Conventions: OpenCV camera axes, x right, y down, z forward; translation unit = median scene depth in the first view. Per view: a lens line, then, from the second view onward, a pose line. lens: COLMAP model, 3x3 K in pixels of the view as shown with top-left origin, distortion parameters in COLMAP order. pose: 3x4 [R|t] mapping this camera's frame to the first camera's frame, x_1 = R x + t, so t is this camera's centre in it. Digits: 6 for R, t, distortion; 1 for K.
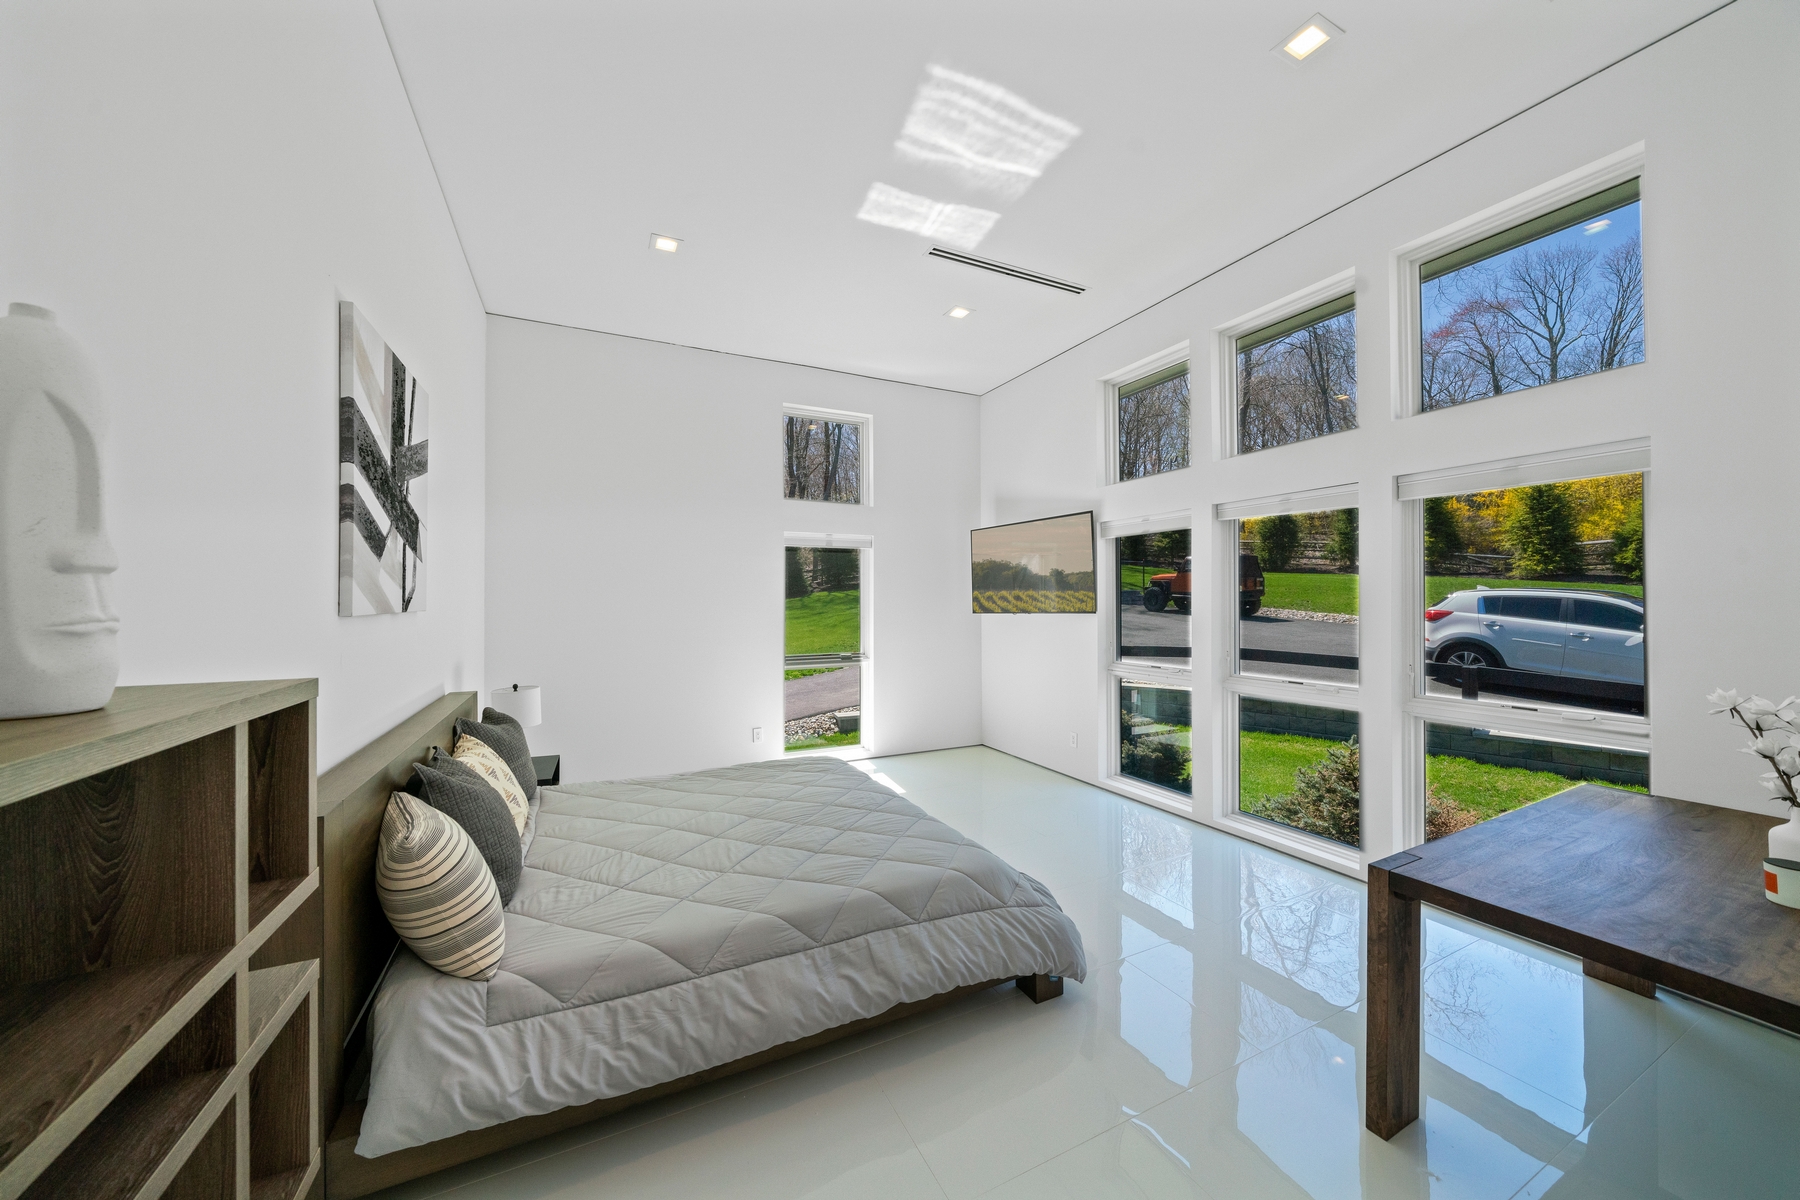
lens RADIAL K [[624.1, 0, 900.5], [0, 624.1, 599.8], [0, 0, 1]] dist [-0.006255, 0.000029]
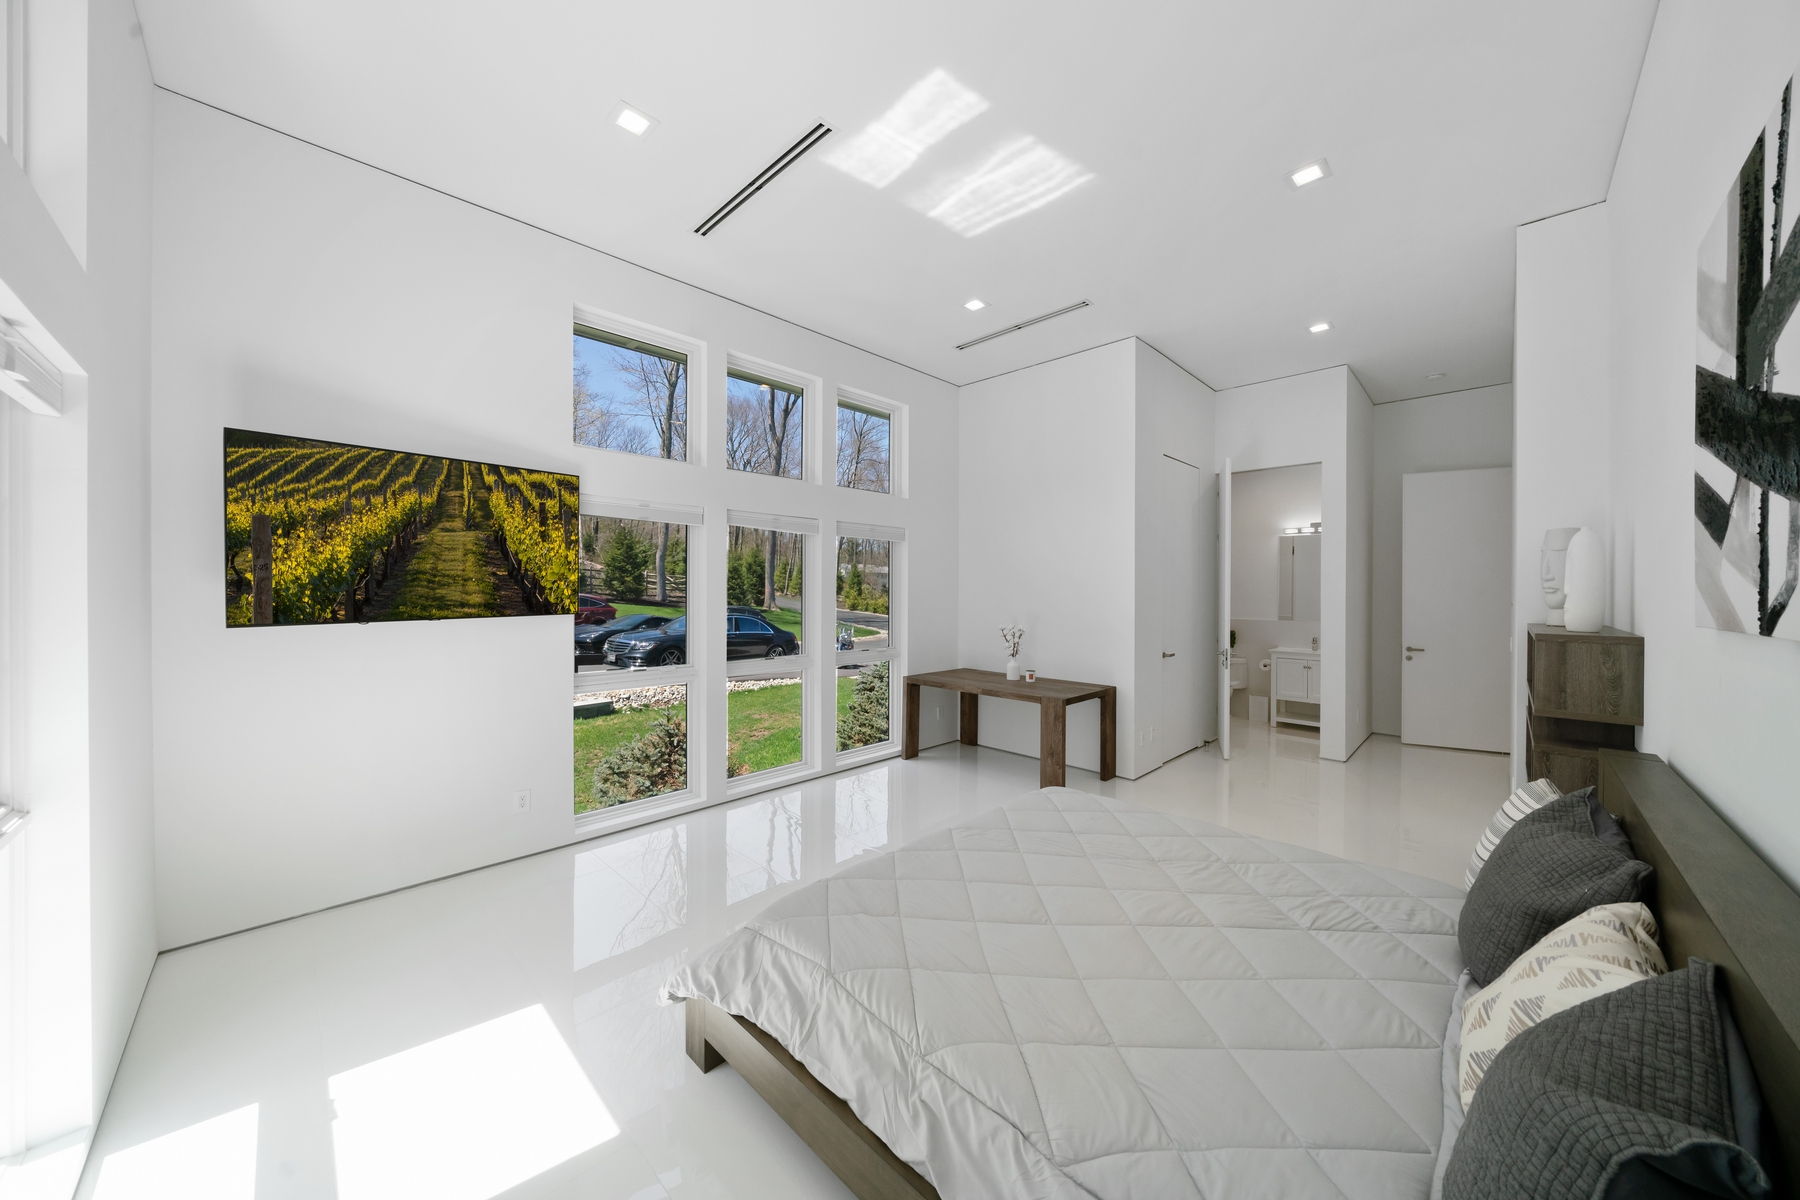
lens RADIAL K [[624.1, 0, 902.9], [0, 624.1, 601.7], [0, 0, 1]] dist [-0.006255, 0.000029]
pose [[-0.324287, -0.007917, 0.945926, -0.775377], [-0.009203, 0.999944, 0.005214, -0.000752], [-0.945914, -0.007015, -0.324342, 1.324187]]
